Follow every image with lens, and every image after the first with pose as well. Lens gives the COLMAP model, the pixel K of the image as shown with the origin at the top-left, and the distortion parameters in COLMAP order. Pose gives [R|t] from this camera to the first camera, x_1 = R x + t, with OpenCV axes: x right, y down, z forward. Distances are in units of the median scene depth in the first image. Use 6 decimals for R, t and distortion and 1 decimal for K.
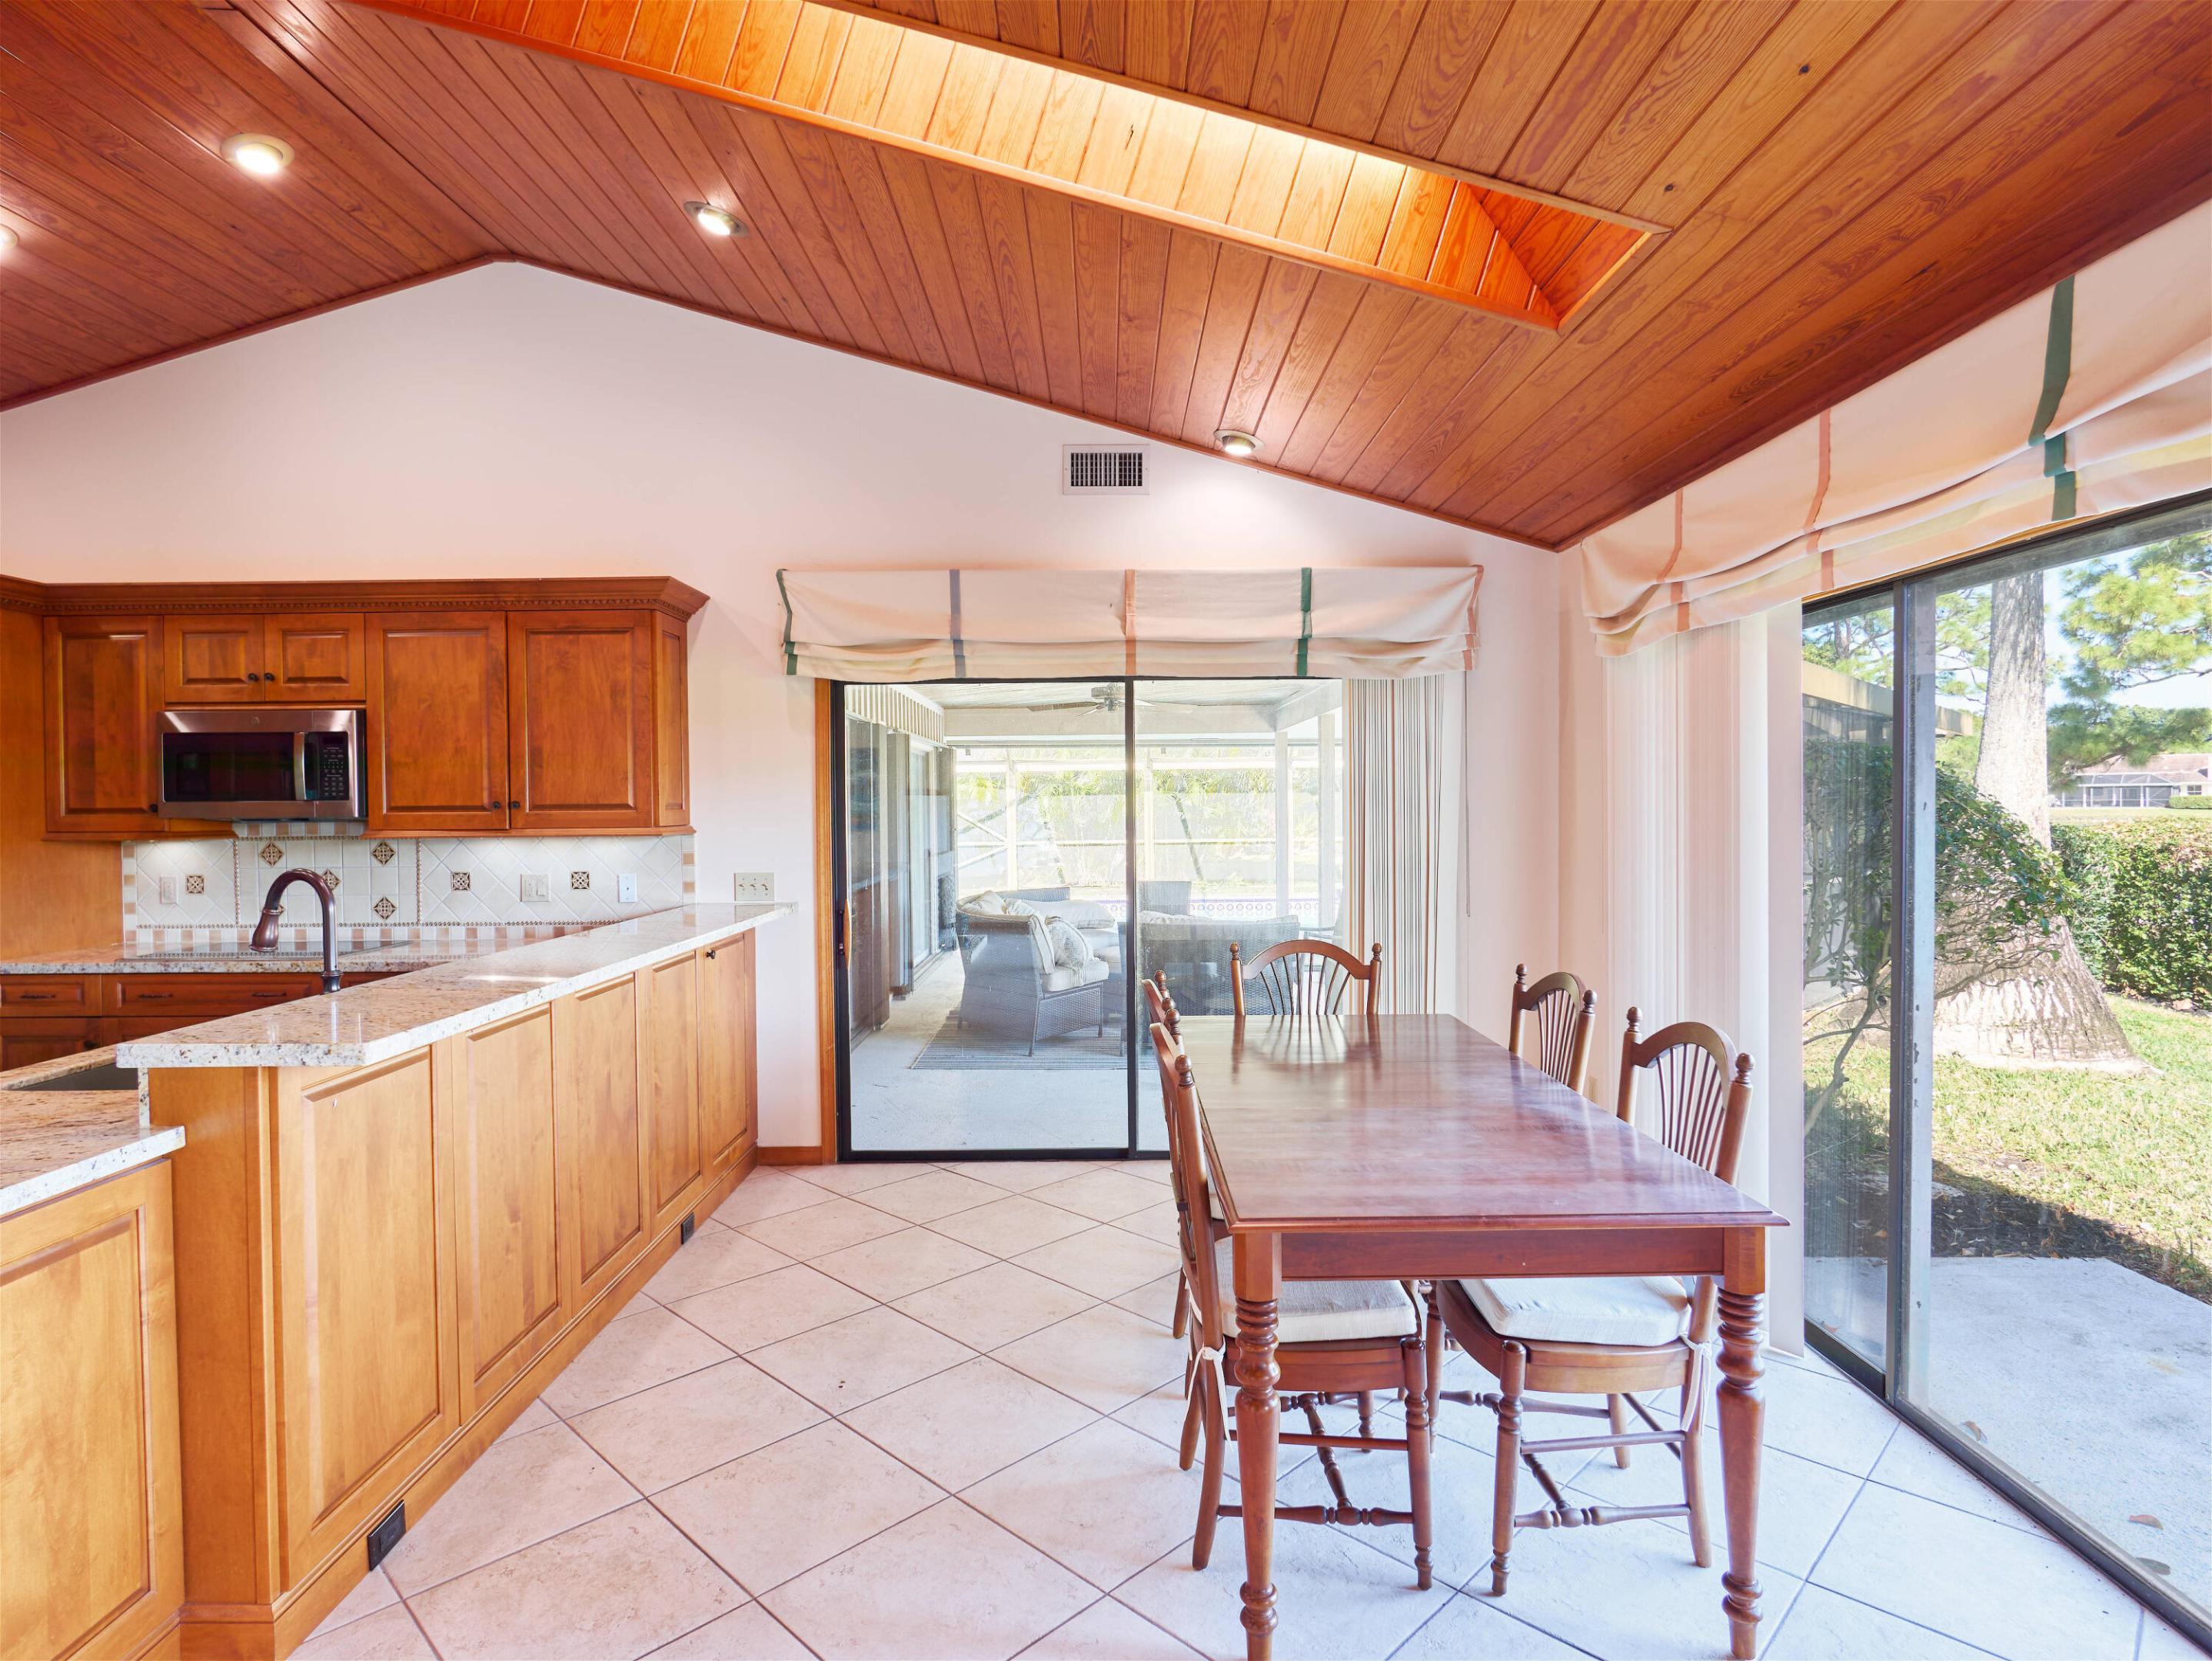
lens RADIAL K [[1200.9, 0, 1110.0], [0, 1200.9, 830.1], [0, 0, 1]] dist [-0.017434, 0.002518]
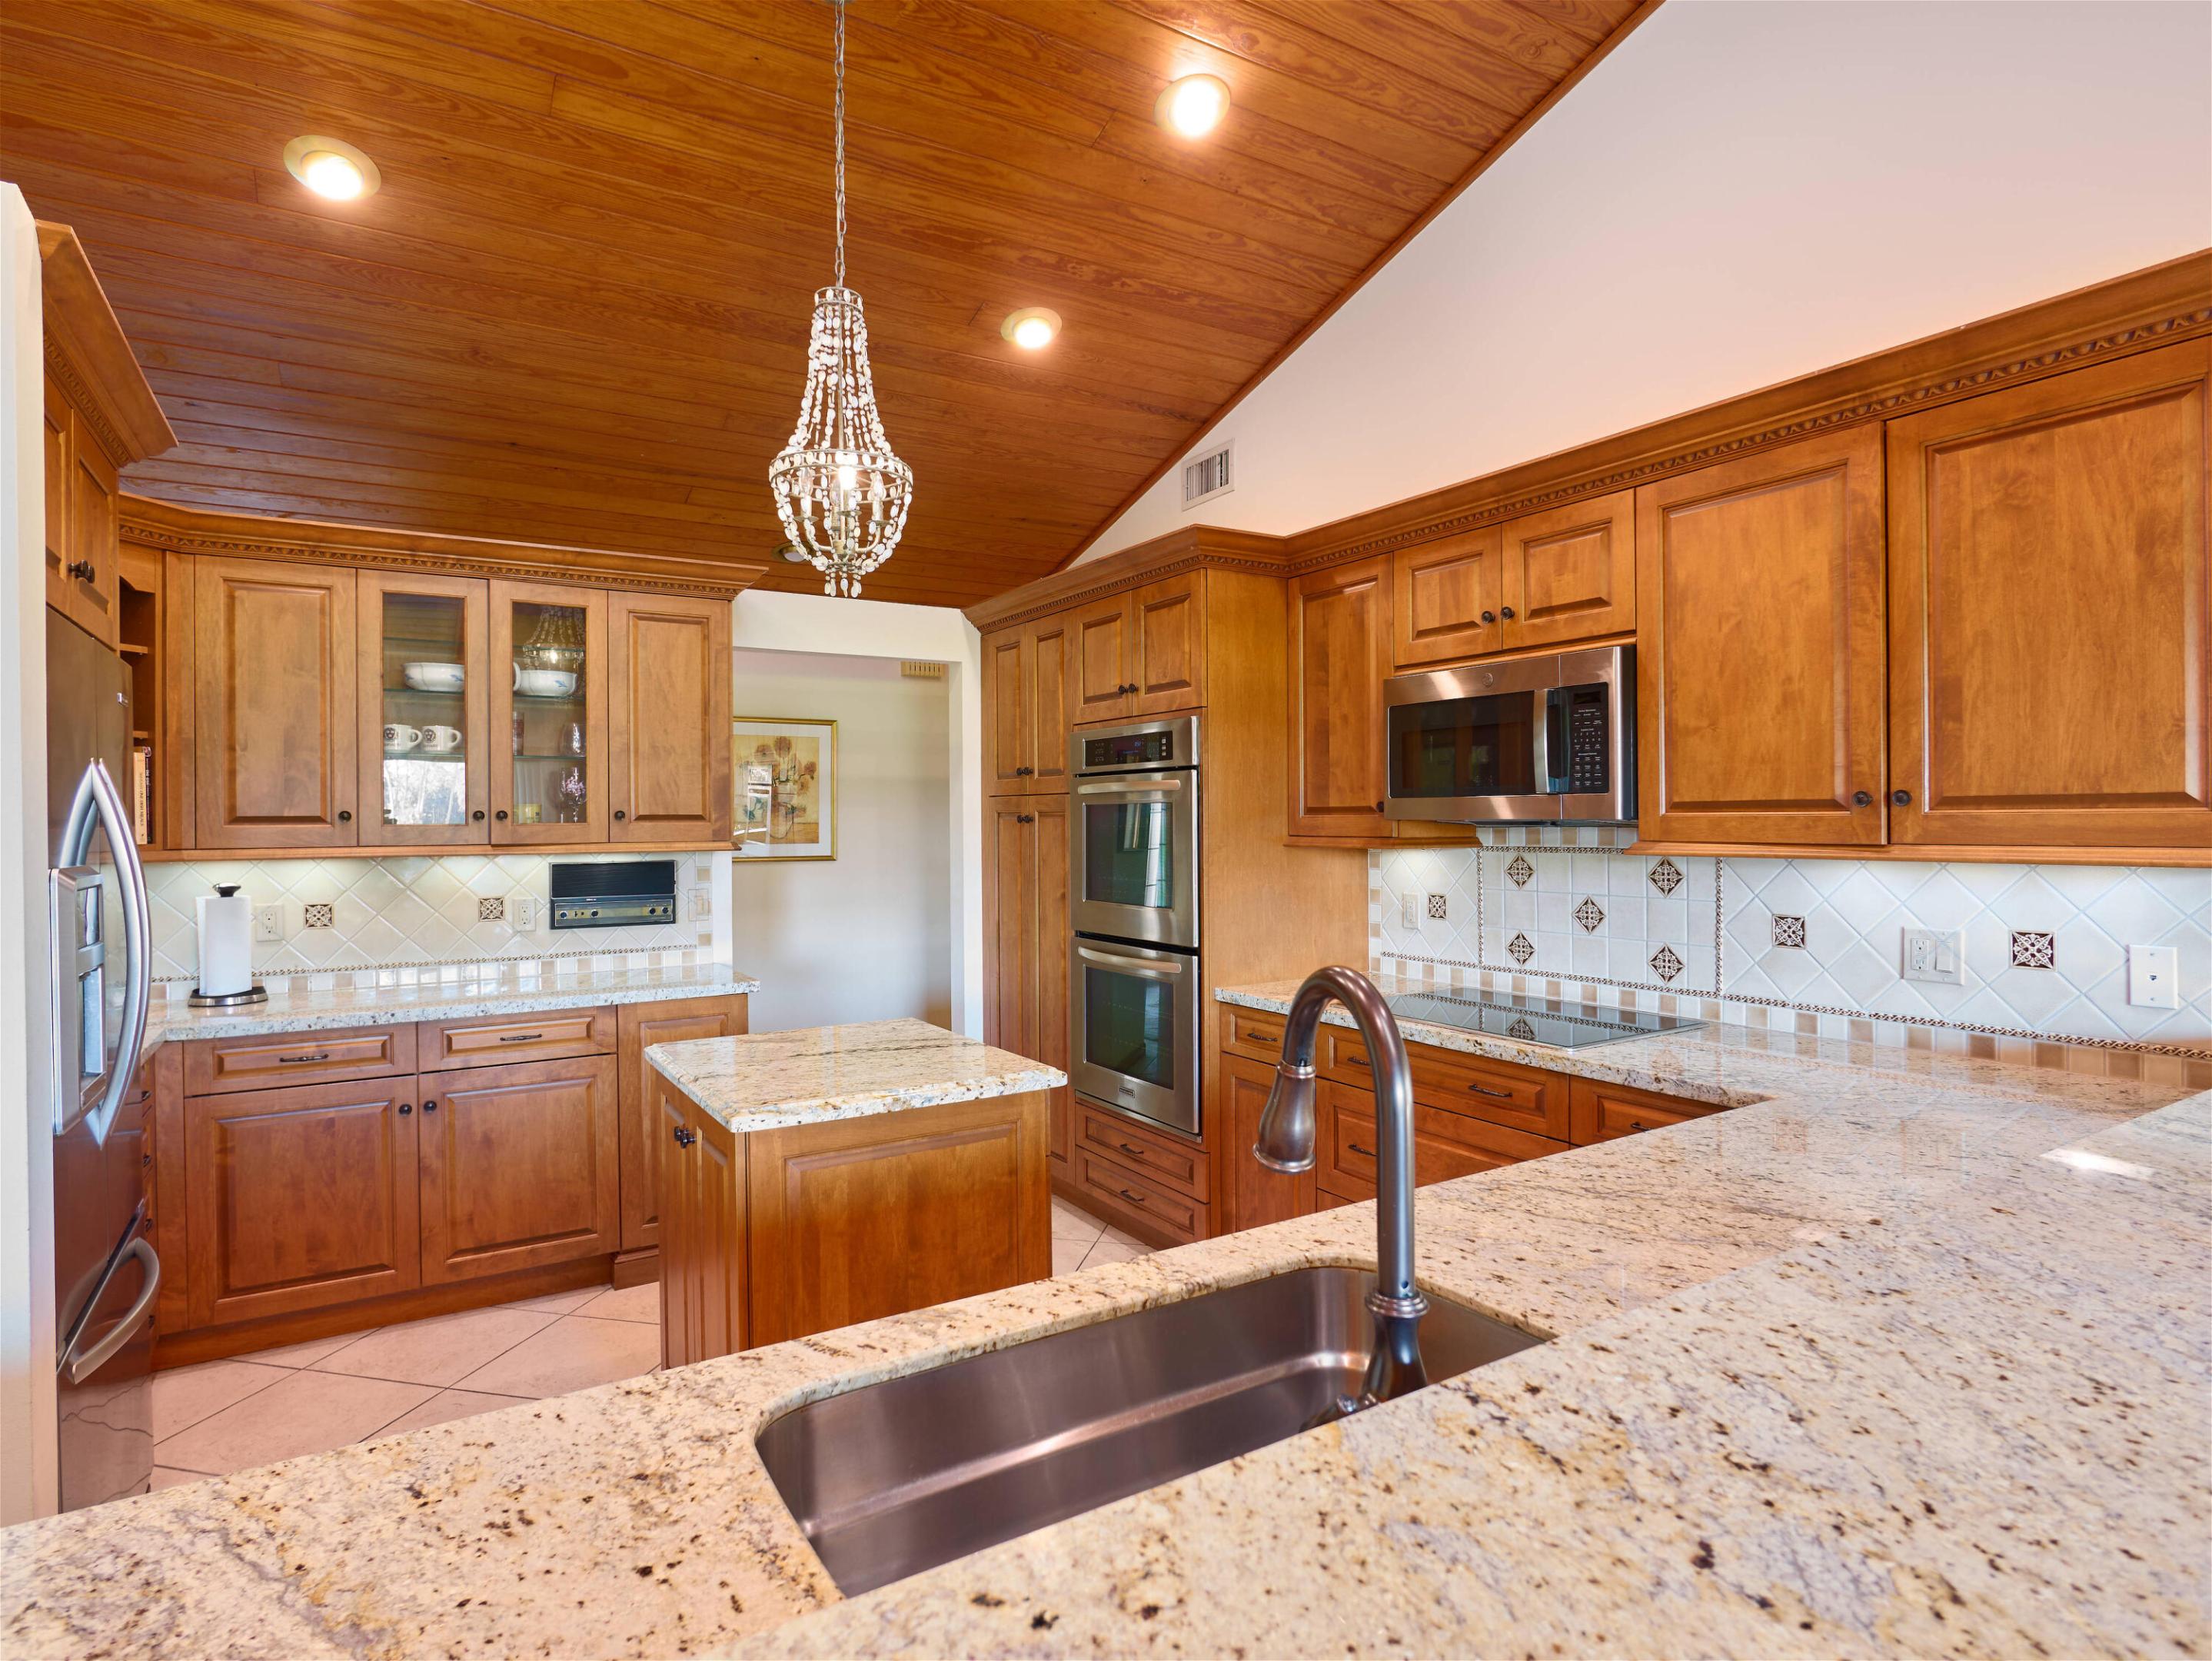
lens RADIAL K [[1200.9, 0, 1107.2], [0, 1200.9, 823.4], [0, 0, 1]] dist [-0.017434, 0.002518]
pose [[0.528223, 0.007589, -0.849072, -0.243424], [-0.012556, 0.999921, 0.001126, -0.006473], [0.849013, 0.010066, 0.528276, 0.443176]]
